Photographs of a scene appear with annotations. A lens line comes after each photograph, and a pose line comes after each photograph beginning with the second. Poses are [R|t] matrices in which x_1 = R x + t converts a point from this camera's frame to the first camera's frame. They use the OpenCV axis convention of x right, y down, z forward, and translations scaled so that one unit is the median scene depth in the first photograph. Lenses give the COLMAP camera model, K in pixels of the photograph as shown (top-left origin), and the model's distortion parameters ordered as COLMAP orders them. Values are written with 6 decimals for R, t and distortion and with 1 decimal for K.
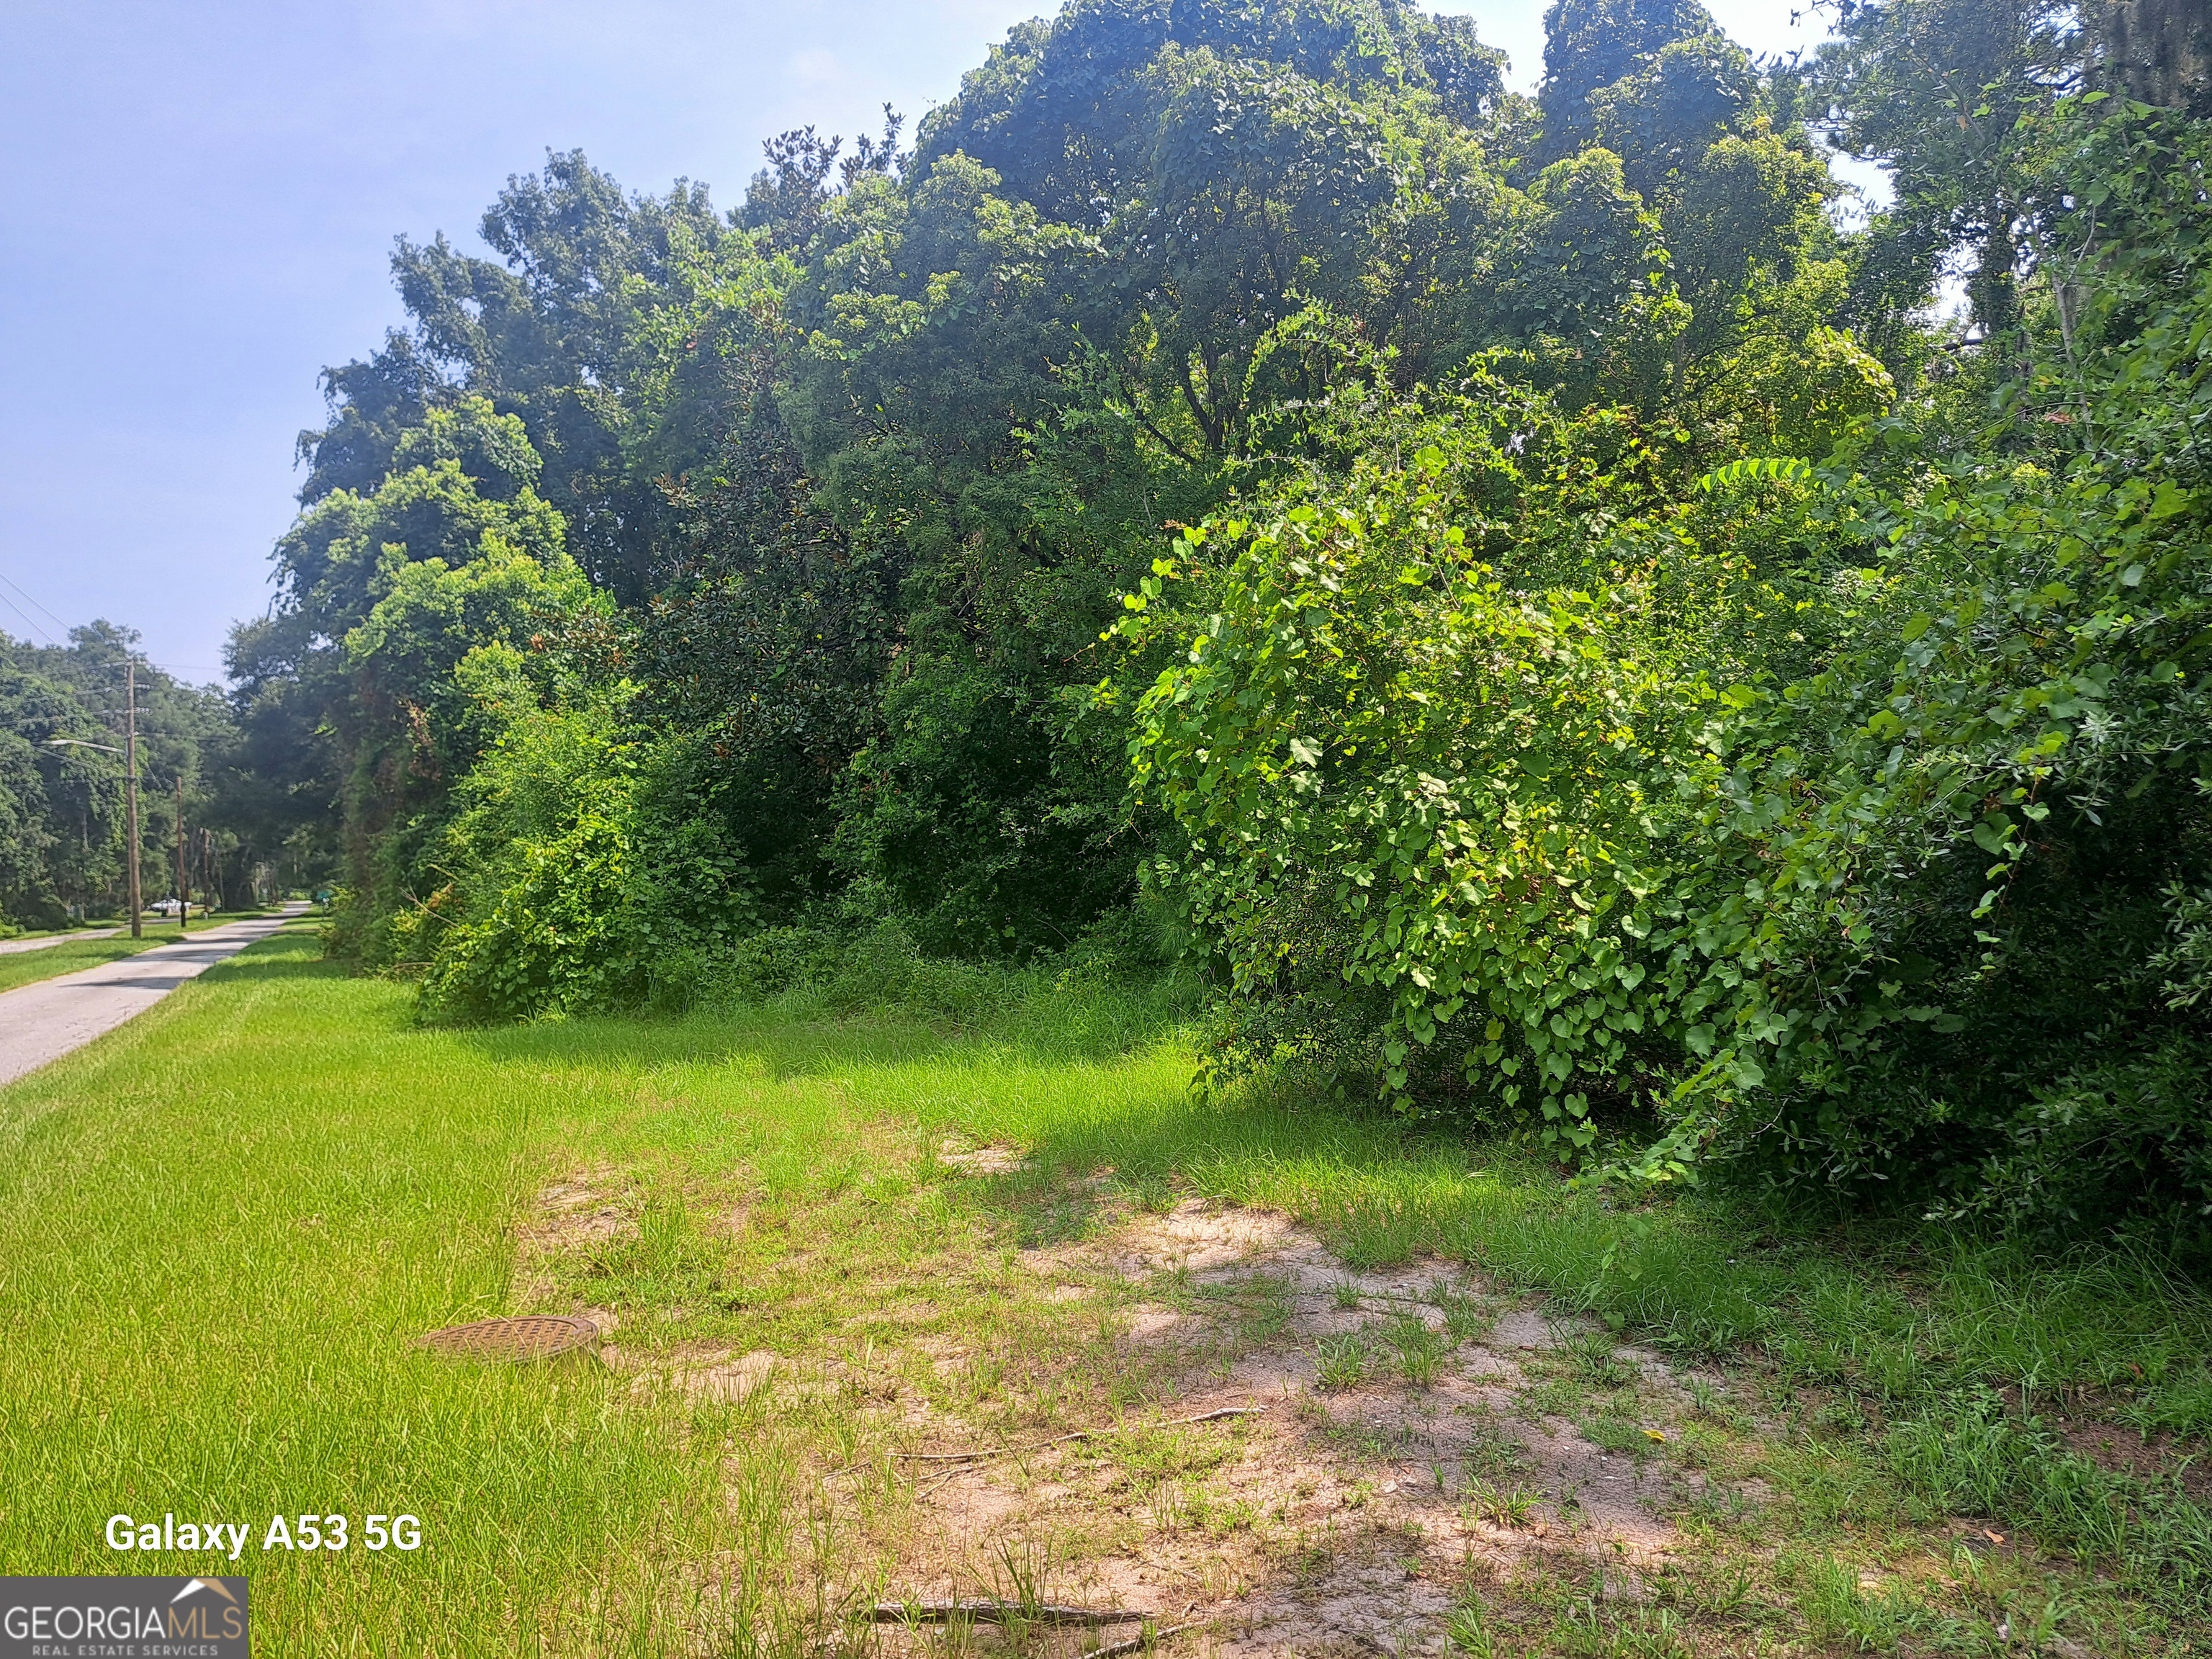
lens RADIAL K [[1570.2, 0, 1109.3], [0, 1570.2, 838.0], [0, 0, 1]] dist [0.093697, -0.084961]
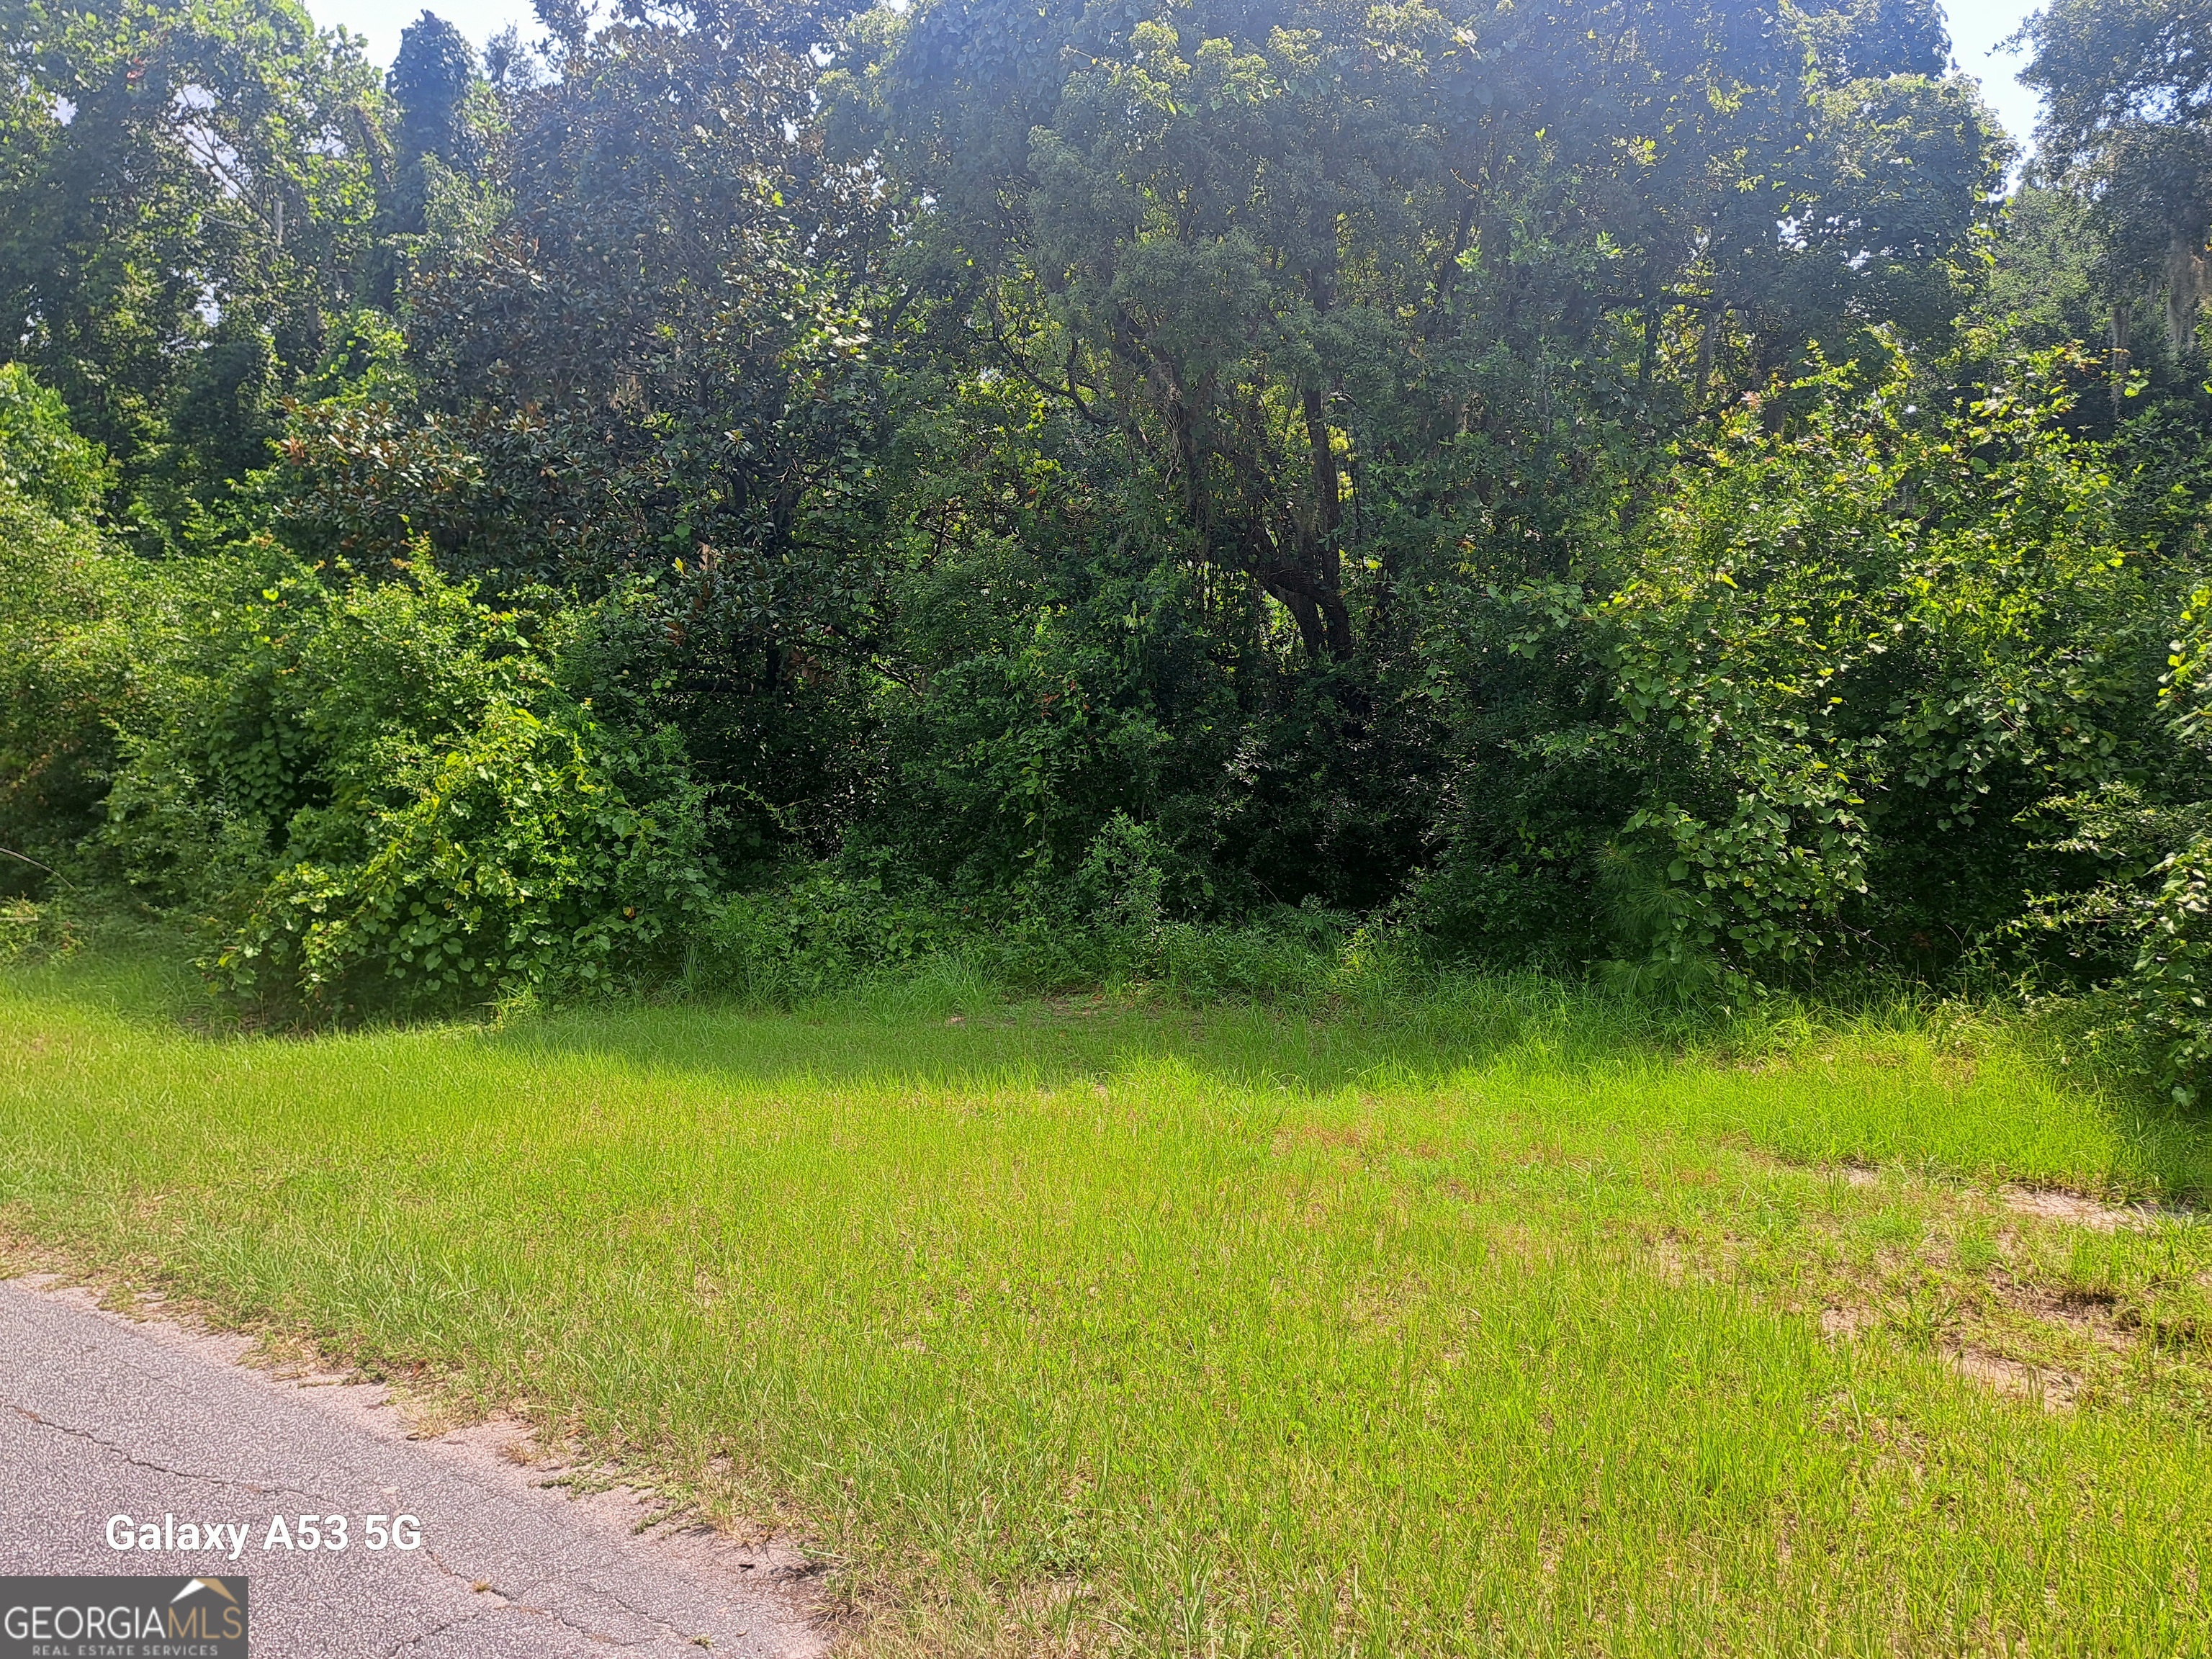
lens RADIAL K [[1570.2, 0, 1086.3], [0, 1570.2, 823.7], [0, 0, 1]] dist [0.093697, -0.084961]
pose [[0.896051, 0.028074, 0.443063, -0.390510], [-0.038831, 0.999130, 0.015224, 0.014542], [-0.442250, -0.030846, 0.896361, 0.255636]]
